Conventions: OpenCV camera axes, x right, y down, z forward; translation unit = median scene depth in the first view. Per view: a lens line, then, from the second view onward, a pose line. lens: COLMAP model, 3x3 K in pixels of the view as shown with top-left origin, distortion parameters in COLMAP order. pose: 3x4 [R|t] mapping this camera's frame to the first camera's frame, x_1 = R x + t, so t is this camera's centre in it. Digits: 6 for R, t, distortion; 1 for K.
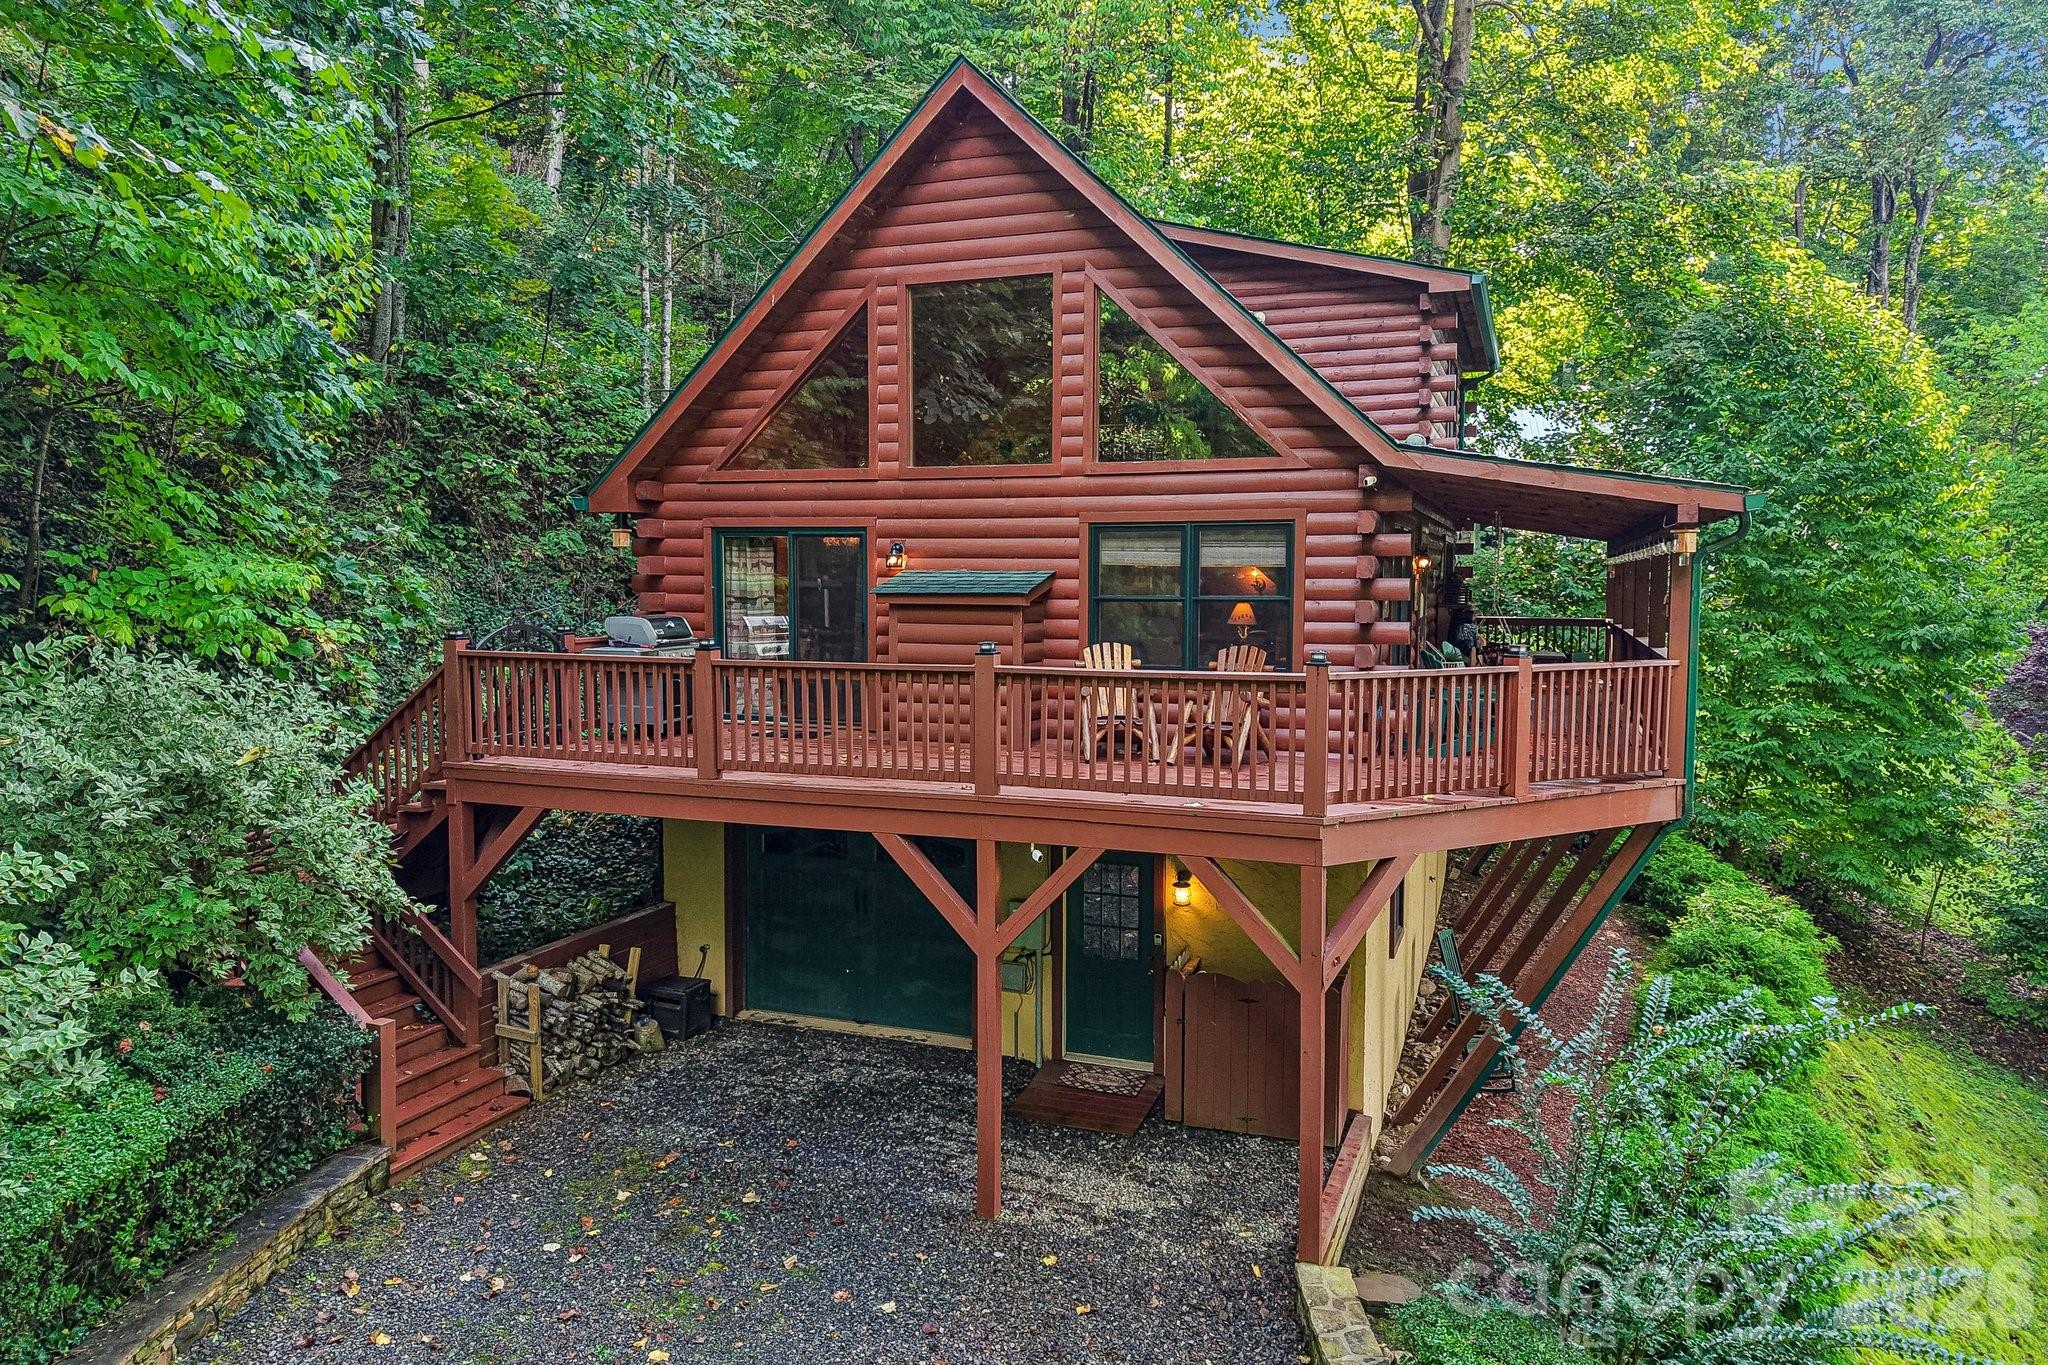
lens RADIAL K [[1373.5, 0, 1008.1], [0, 1373.5, 687.3], [0, 0, 1]] dist [0.011153, -0.007613]
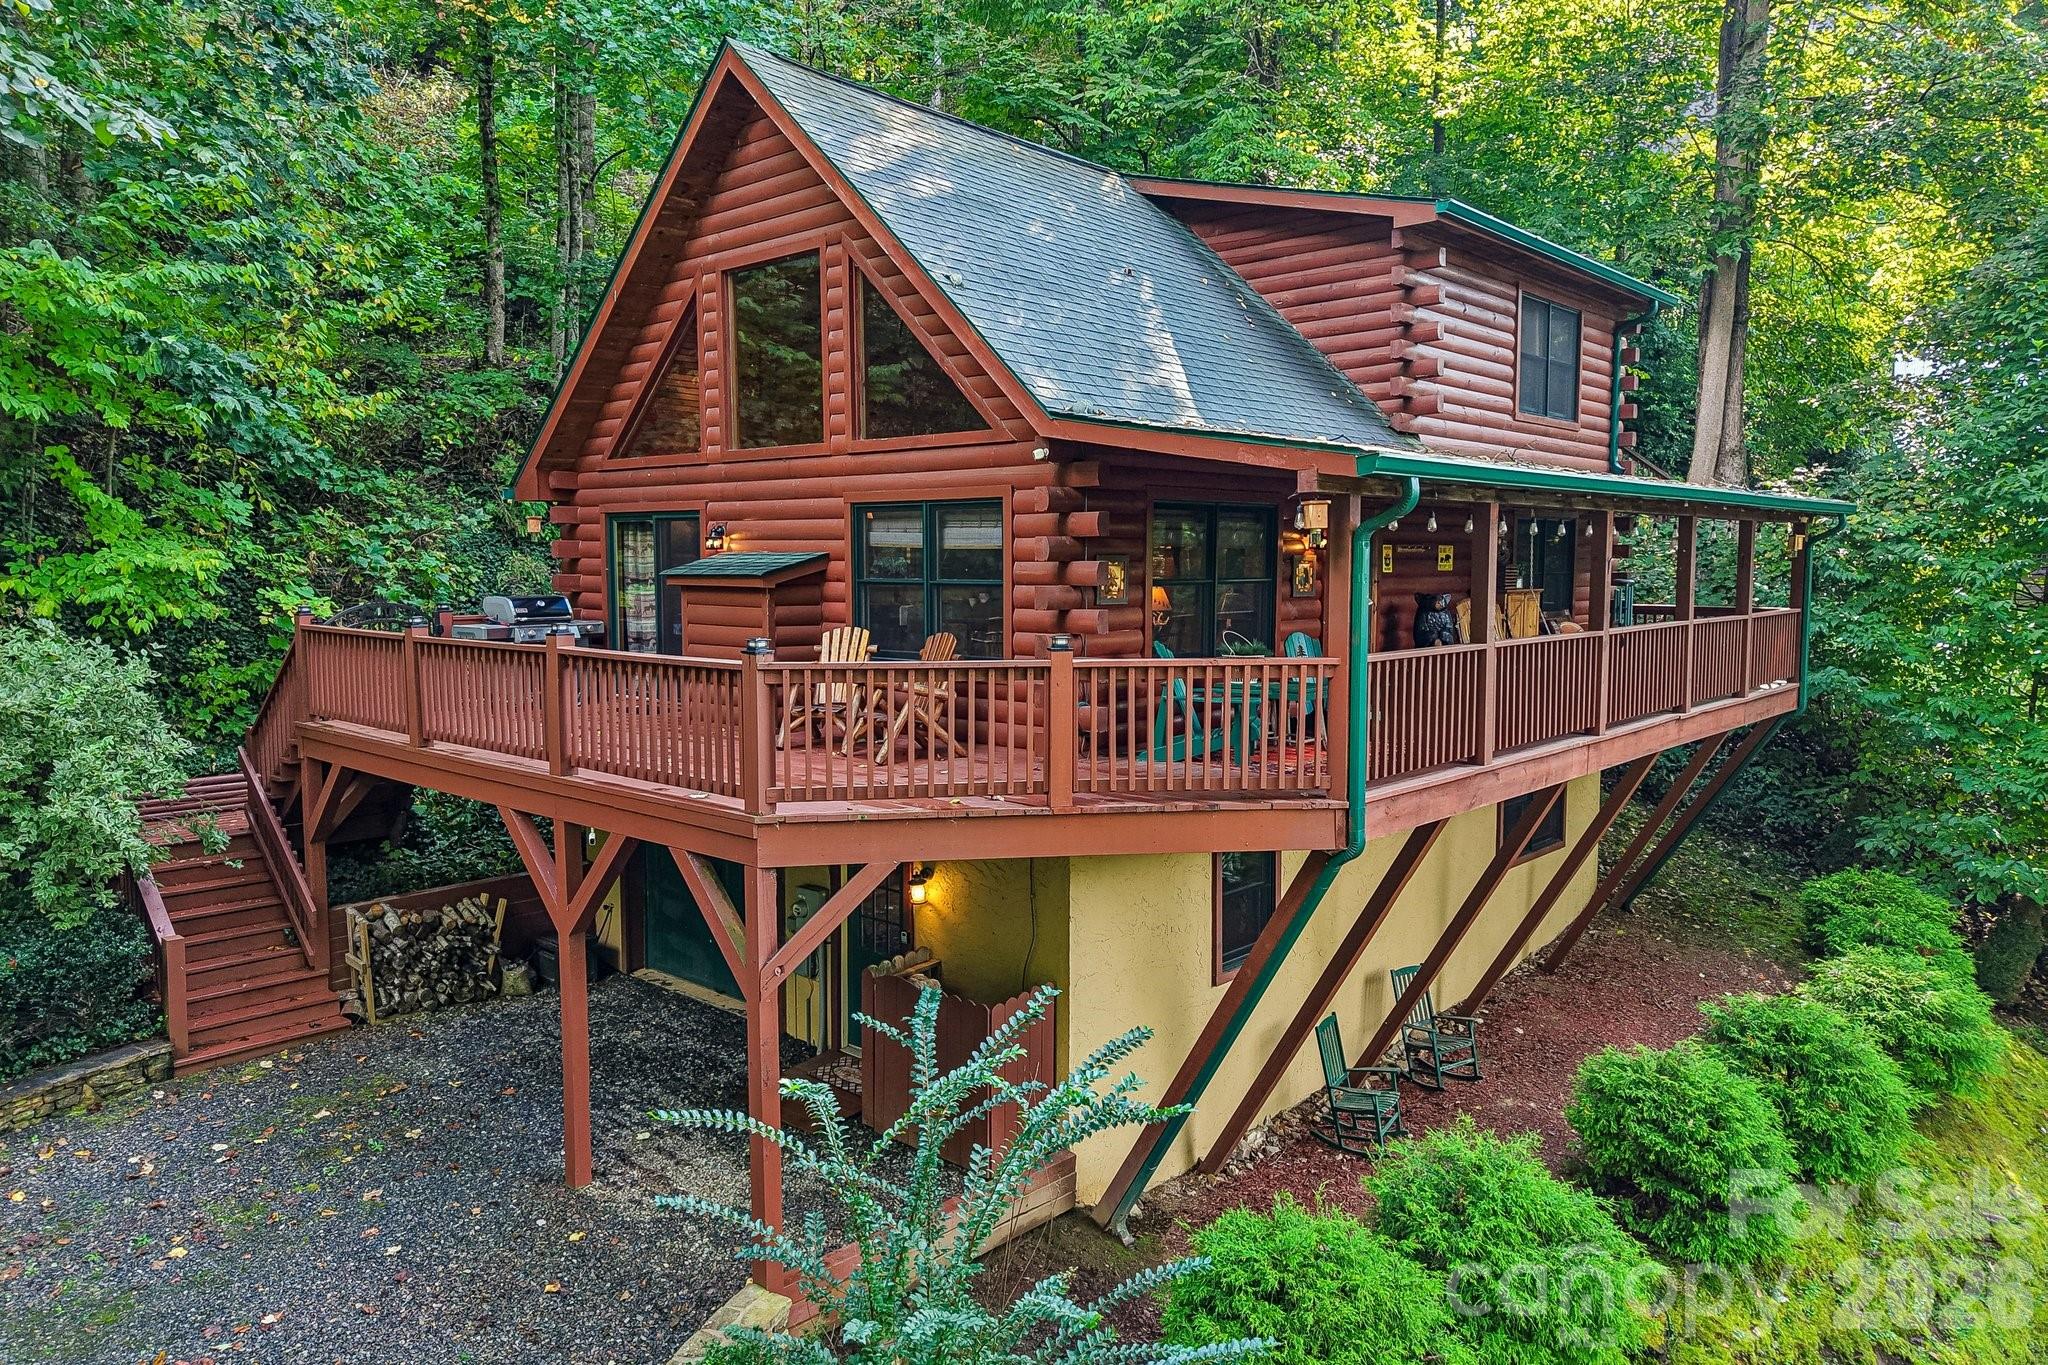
lens RADIAL K [[1373.5, 0, 1021.6], [0, 1373.5, 684.6], [0, 0, 1]] dist [0.011153, -0.007613]
pose [[0.929453, 0.031187, -0.367621, 0.529293], [-0.027010, 0.999499, 0.016501, -0.010737], [0.367952, -0.005408, 0.929829, 0.139495]]
